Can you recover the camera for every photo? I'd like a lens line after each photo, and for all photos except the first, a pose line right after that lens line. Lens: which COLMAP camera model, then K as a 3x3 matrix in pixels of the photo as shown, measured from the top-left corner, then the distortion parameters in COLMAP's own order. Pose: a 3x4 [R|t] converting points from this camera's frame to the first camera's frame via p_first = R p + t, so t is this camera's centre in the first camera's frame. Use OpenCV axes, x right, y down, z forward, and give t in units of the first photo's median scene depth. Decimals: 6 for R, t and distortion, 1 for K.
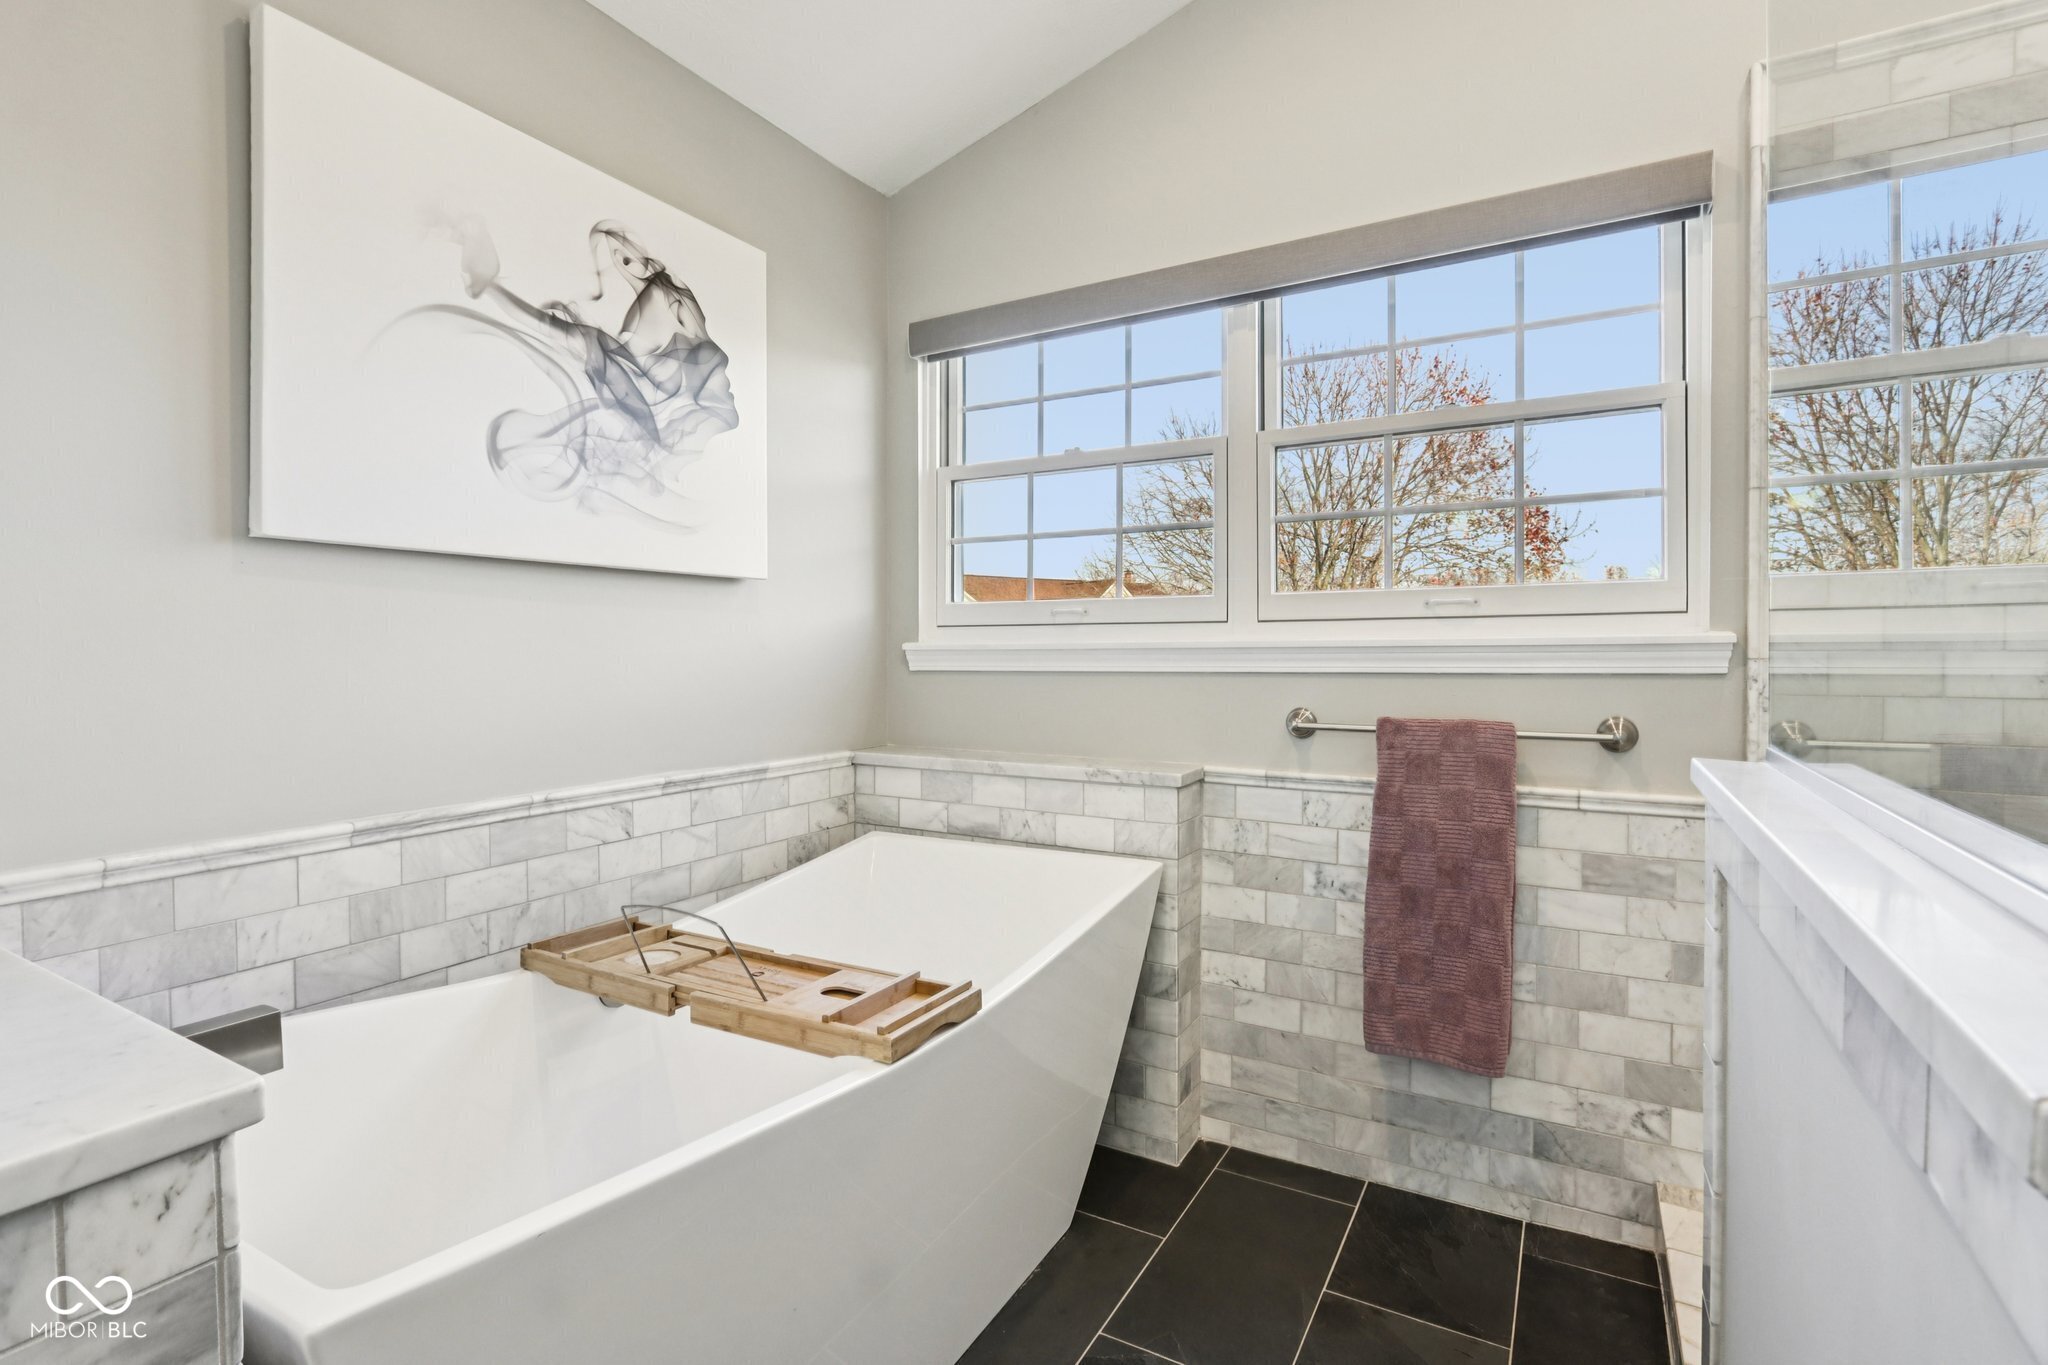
lens RADIAL K [[957.1, 0, 1012.5], [0, 957.1, 656.8], [0, 0, 1]] dist [-0.026003, 0.011517]
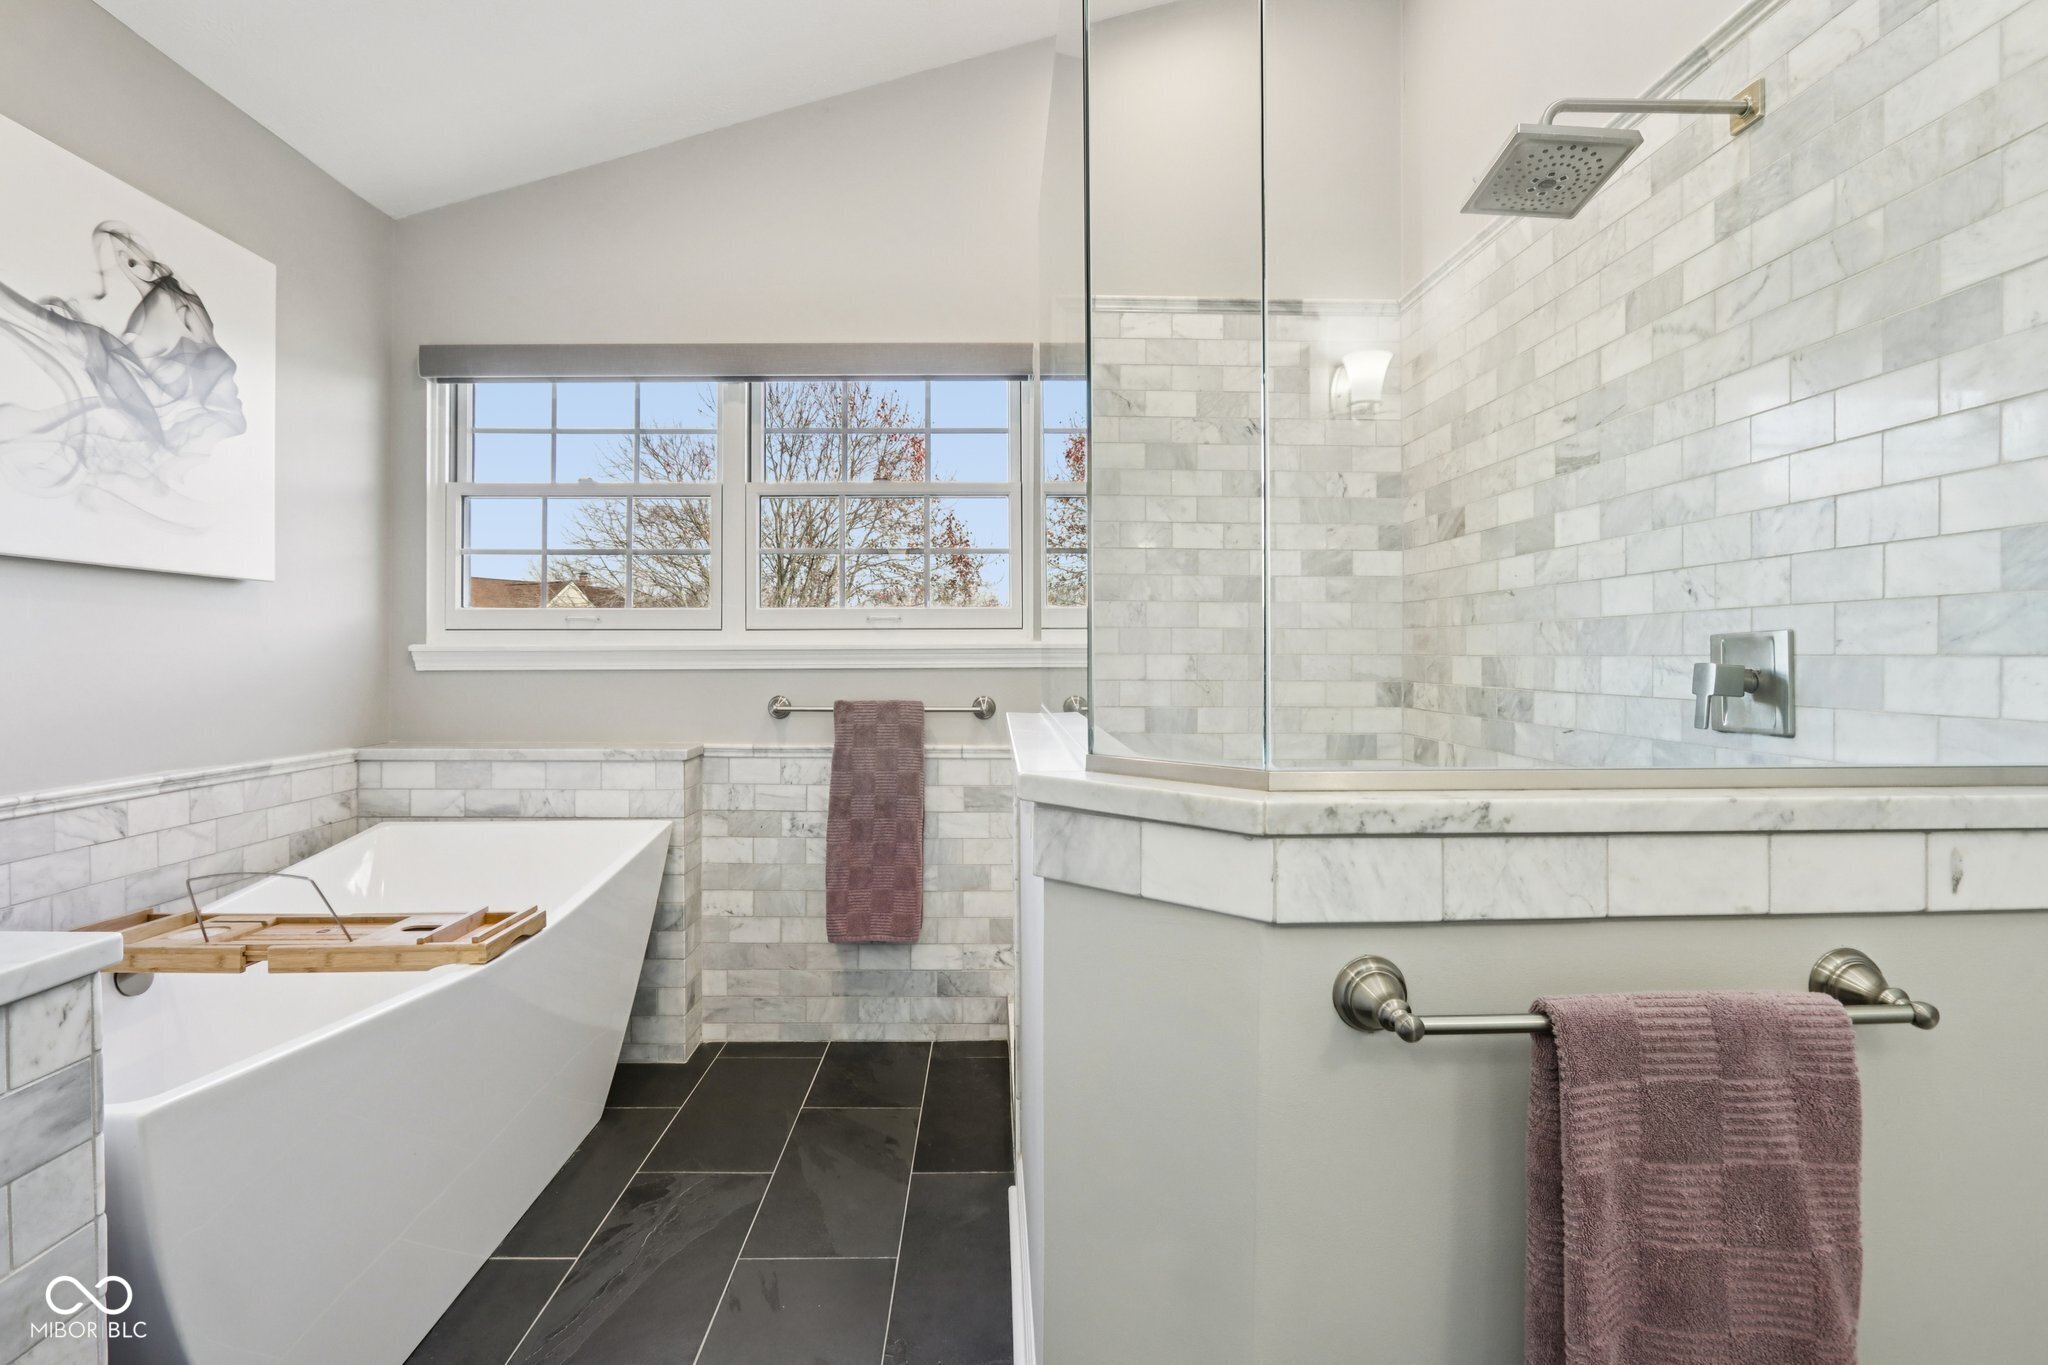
lens RADIAL K [[957.1, 0, 1012.5], [0, 957.1, 656.8], [0, 0, 1]] dist [-0.026003, 0.011517]
pose [[0.851718, 0.001847, 0.523997, -0.123499], [0.002010, 0.999975, -0.006791, 0.009619], [-0.523996, 0.006837, 0.851693, -0.314944]]
